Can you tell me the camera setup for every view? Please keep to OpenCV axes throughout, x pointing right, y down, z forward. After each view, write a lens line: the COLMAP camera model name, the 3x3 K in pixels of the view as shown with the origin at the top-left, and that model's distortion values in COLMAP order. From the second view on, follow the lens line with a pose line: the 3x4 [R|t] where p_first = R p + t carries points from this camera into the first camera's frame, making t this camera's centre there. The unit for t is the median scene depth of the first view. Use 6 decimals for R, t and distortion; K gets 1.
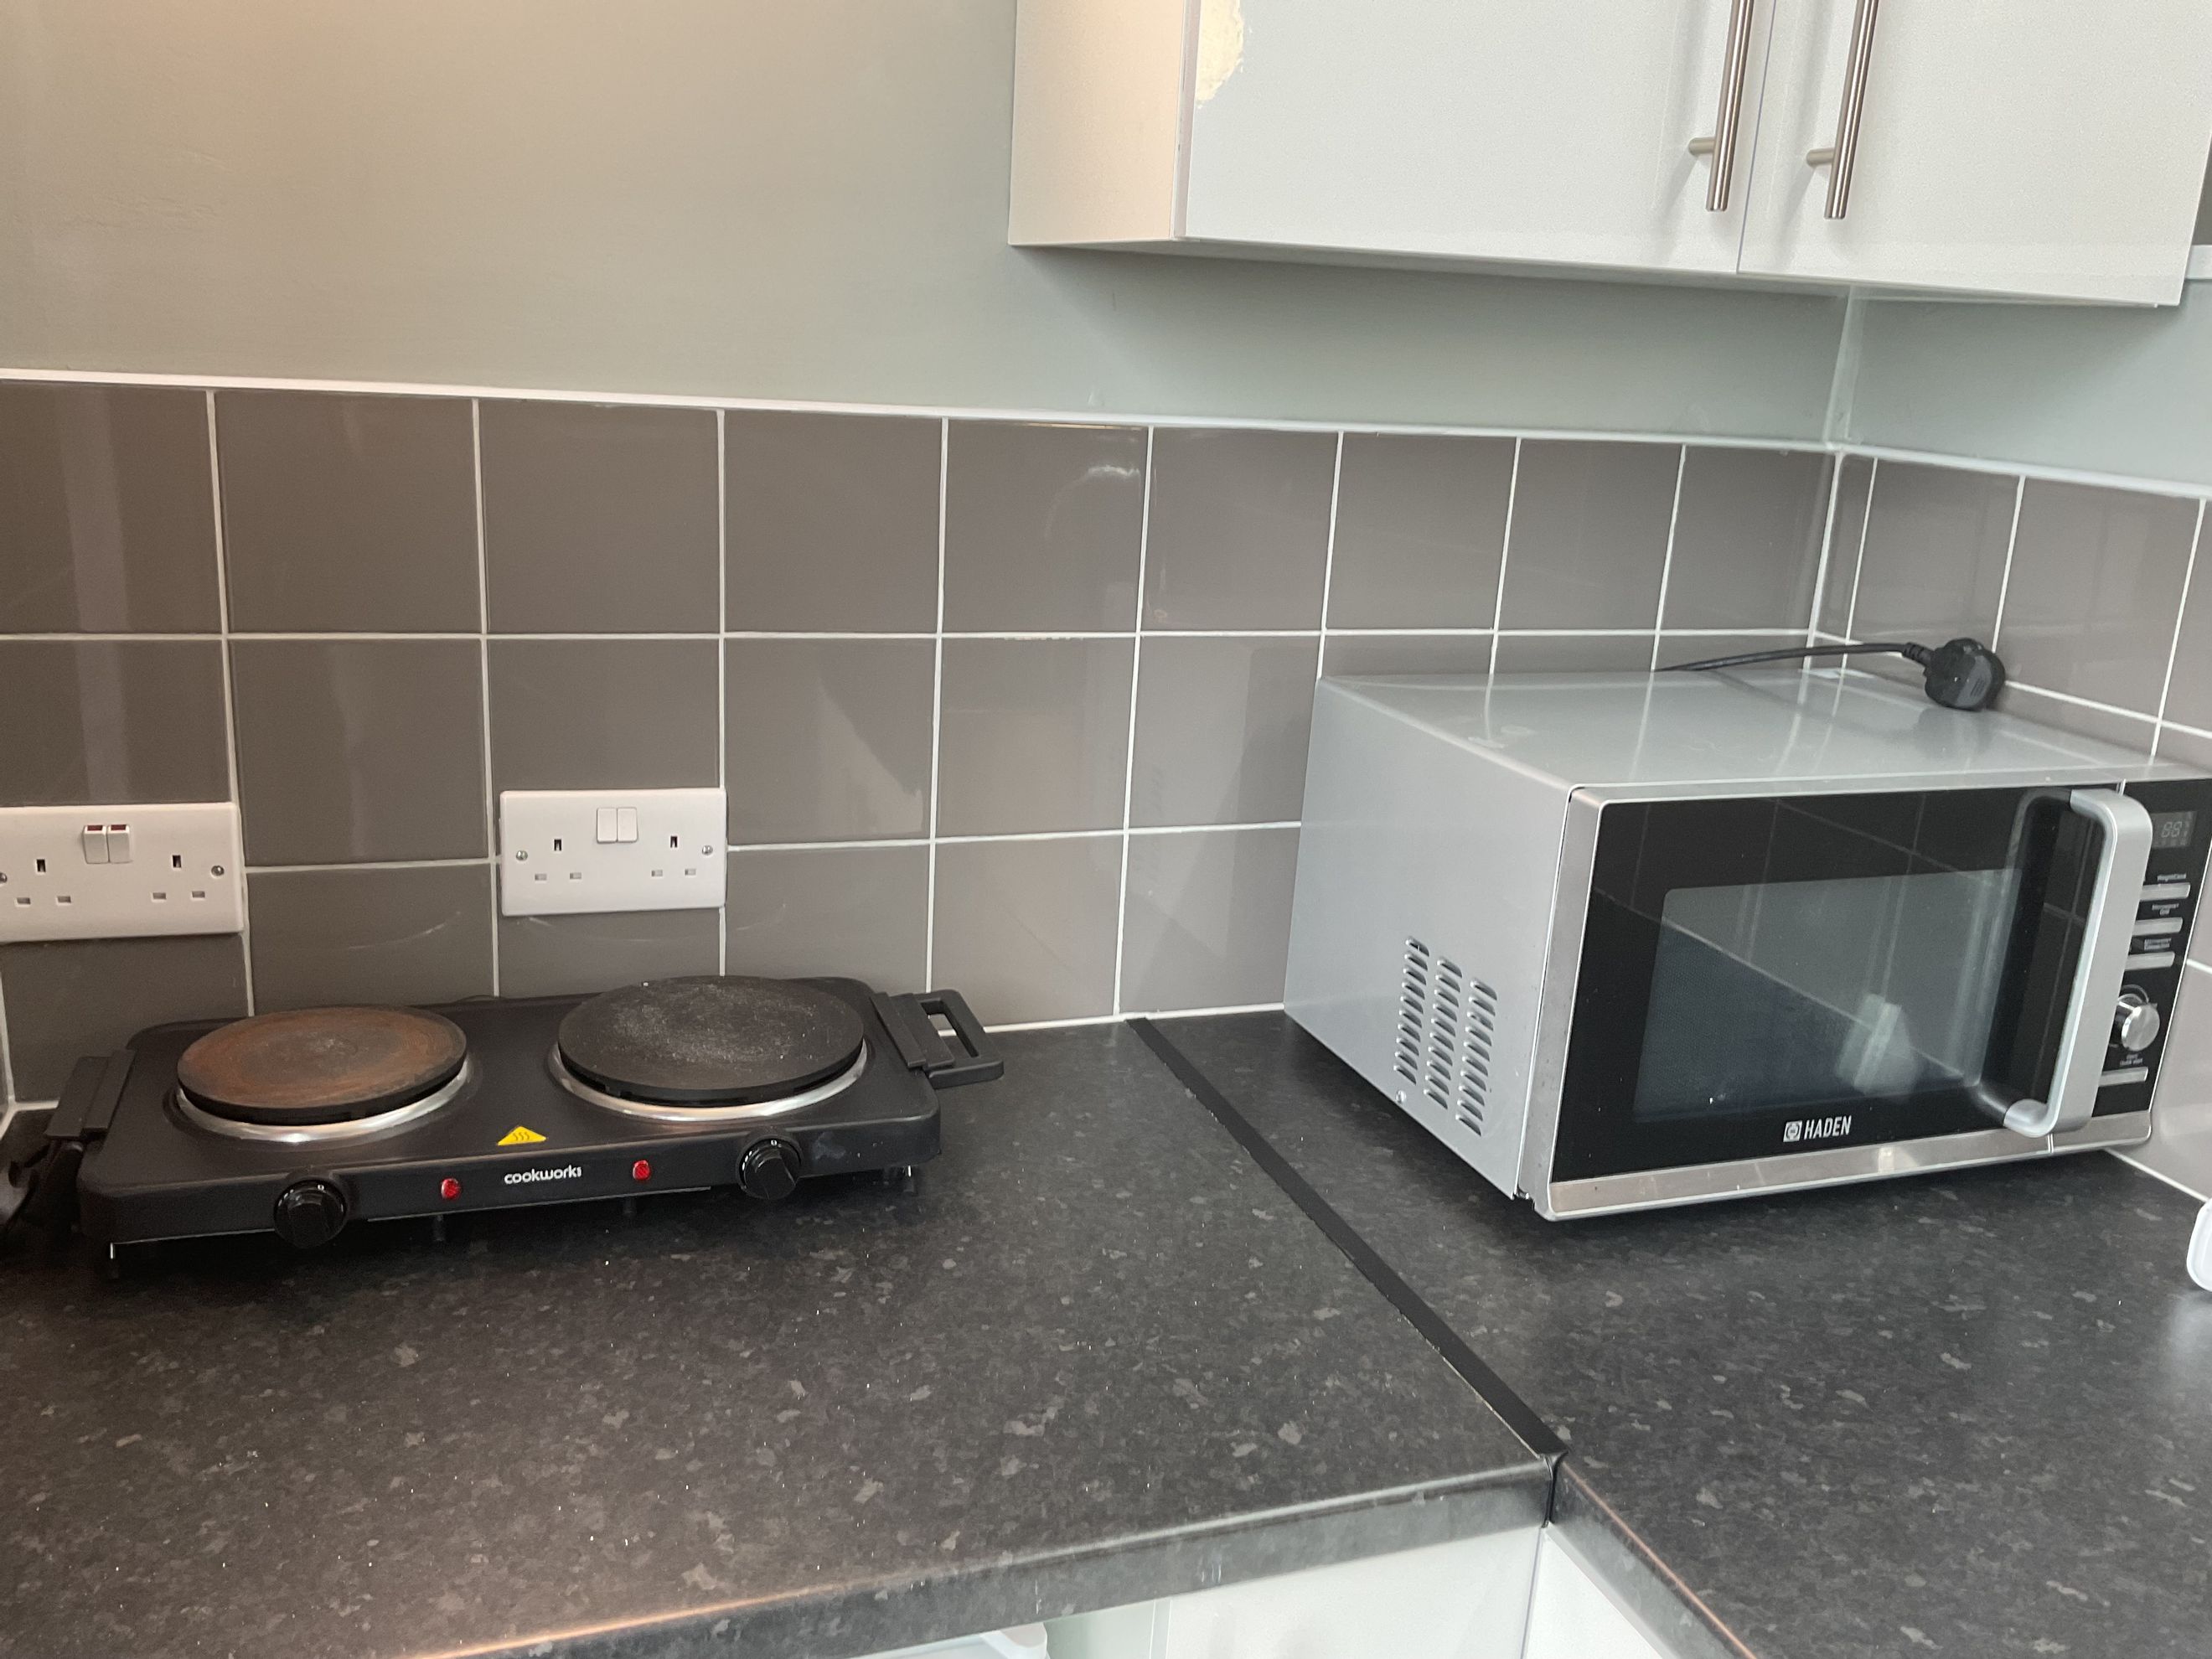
lens RADIAL K [[1864.0, 0, 1106.0], [0, 1864.0, 829.5], [0, 0, 1]] dist [0.097655, -0.188497]
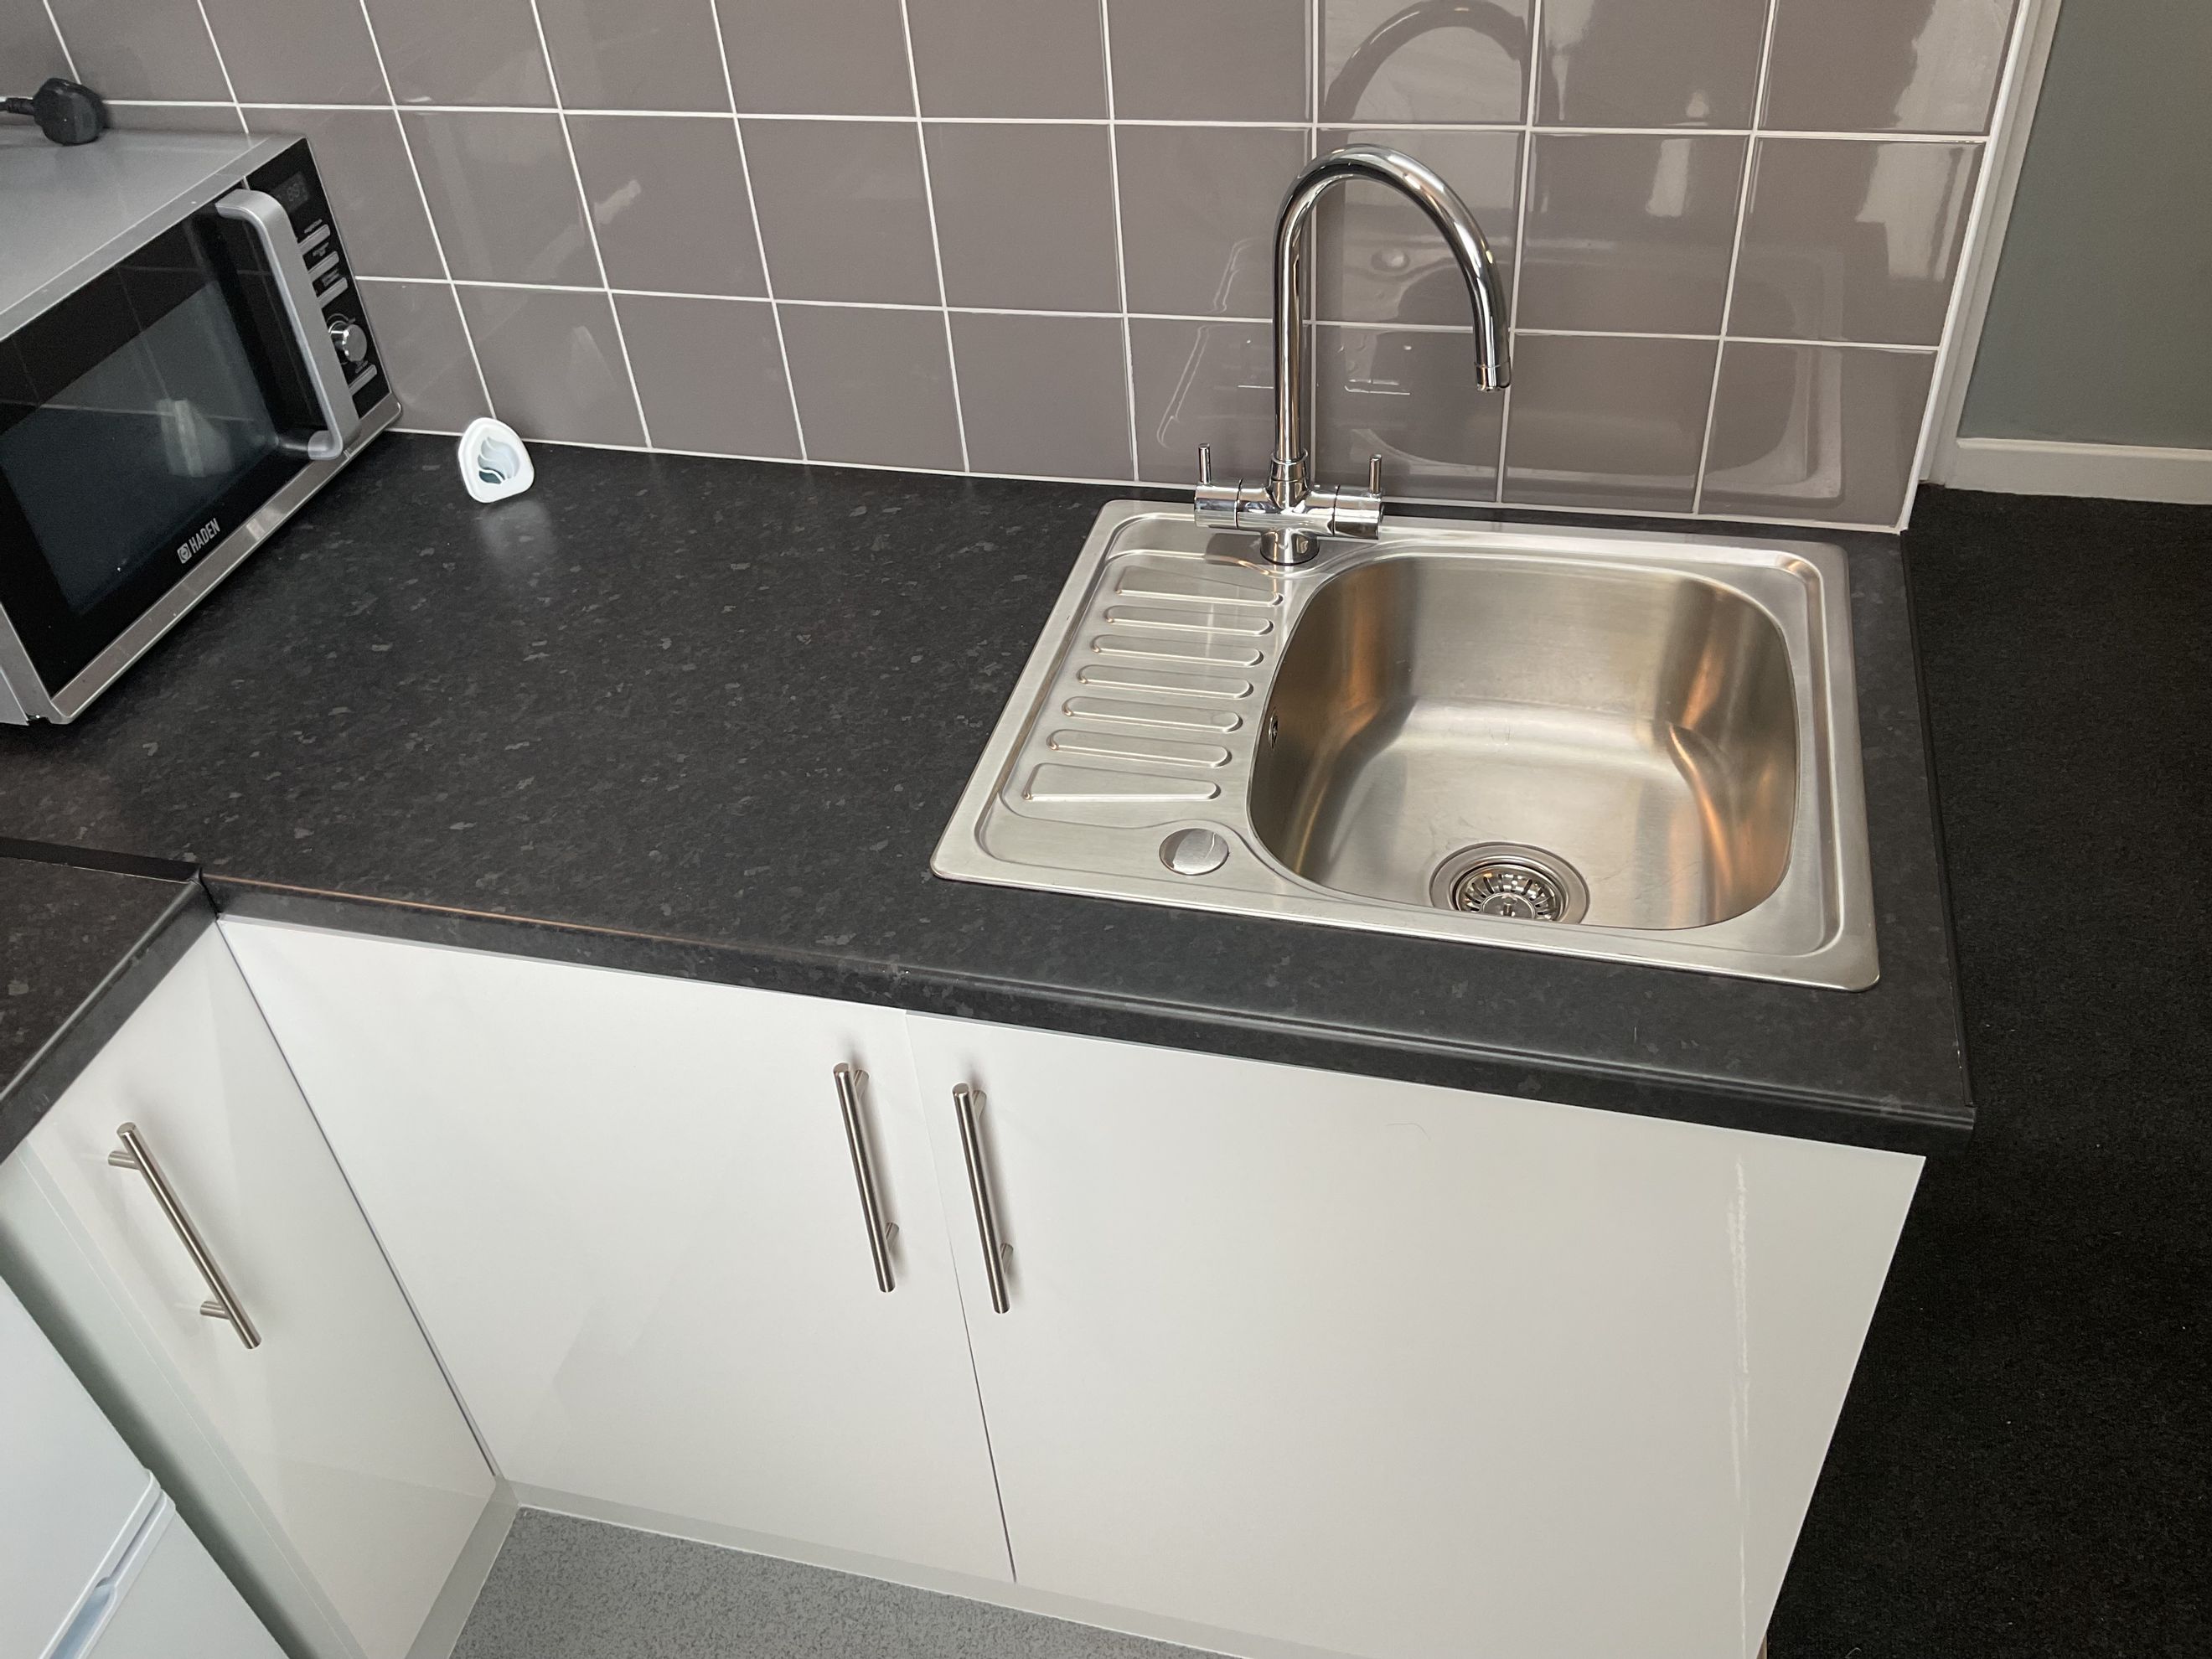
lens RADIAL K [[1866.3, 0, 1106.0], [0, 1866.3, 829.5], [0, 0, 1]] dist [0.028427, -0.064952]
pose [[0.560883, -0.604315, 0.565874, -0.118924], [0.315331, 0.787927, 0.528902, -0.172558], [-0.765491, -0.118215, 0.632494, -0.309527]]
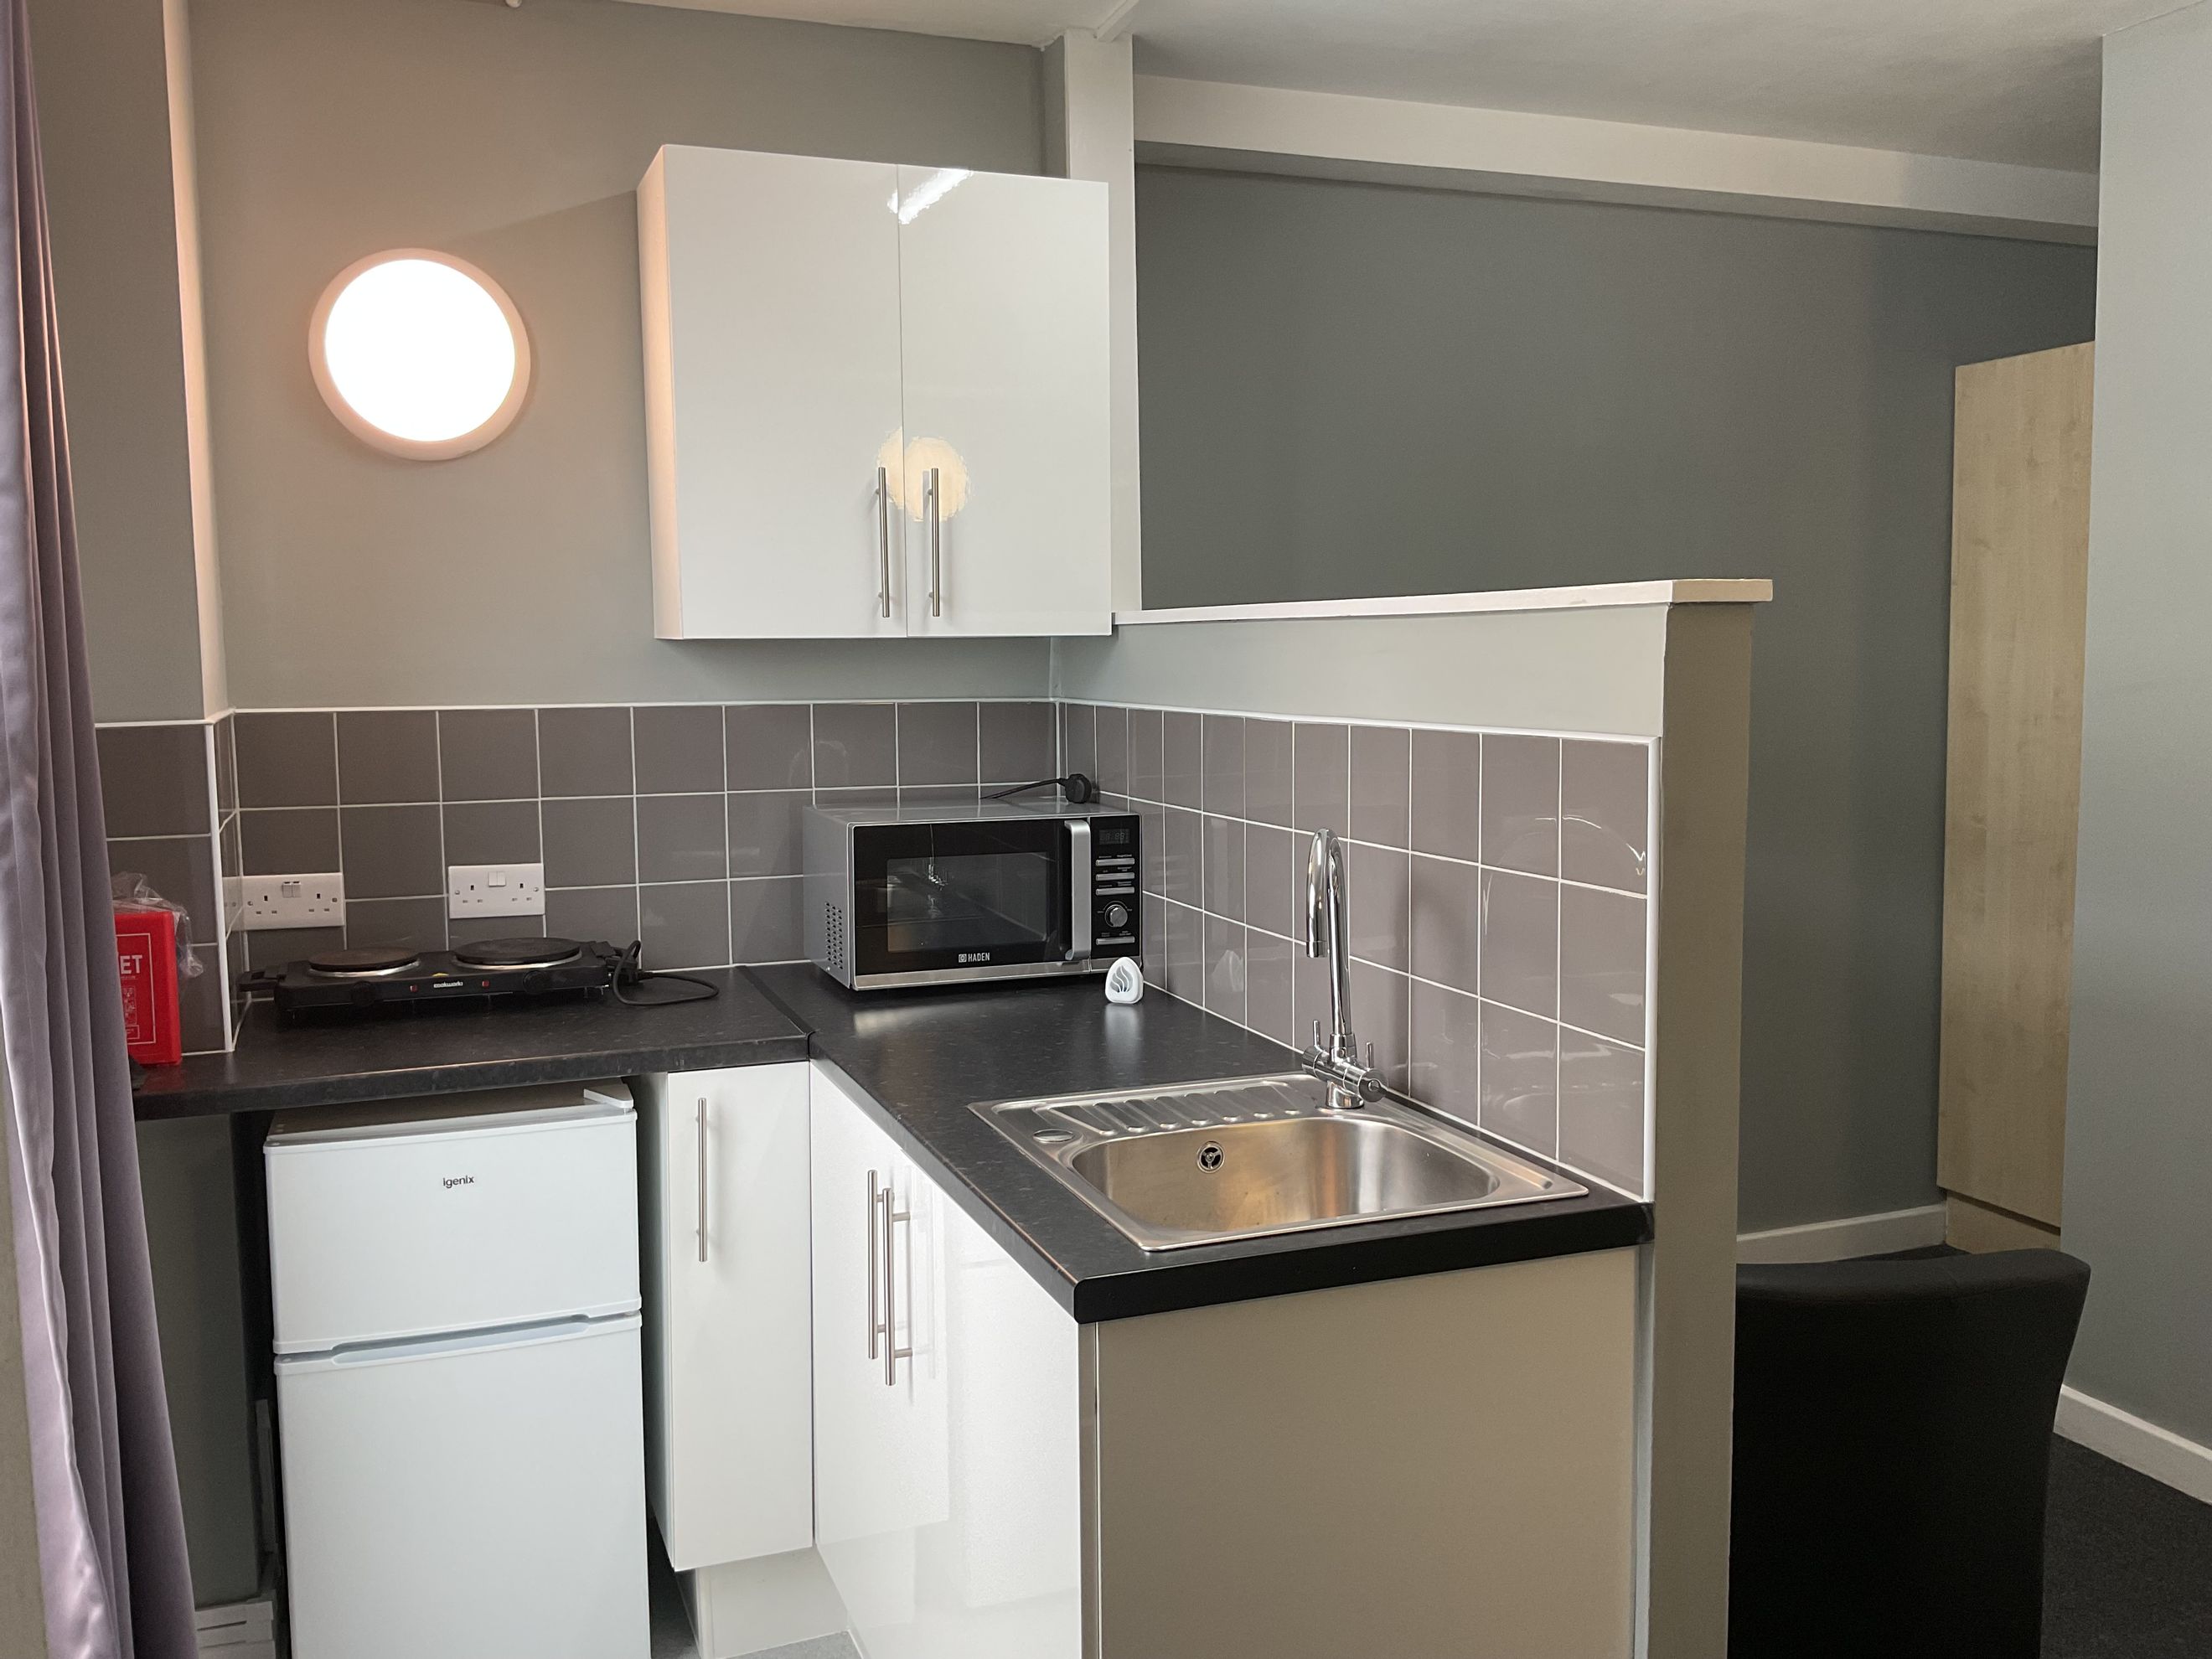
lens RADIAL K [[1864.0, 0, 1106.0], [0, 1864.0, 829.5], [0, 0, 1]] dist [0.097655, -0.188497]
pose [[0.997905, -0.063664, 0.011498, 0.568091], [0.064688, 0.984246, -0.164543, 0.438141], [-0.000842, 0.164942, 0.986303, -1.594981]]
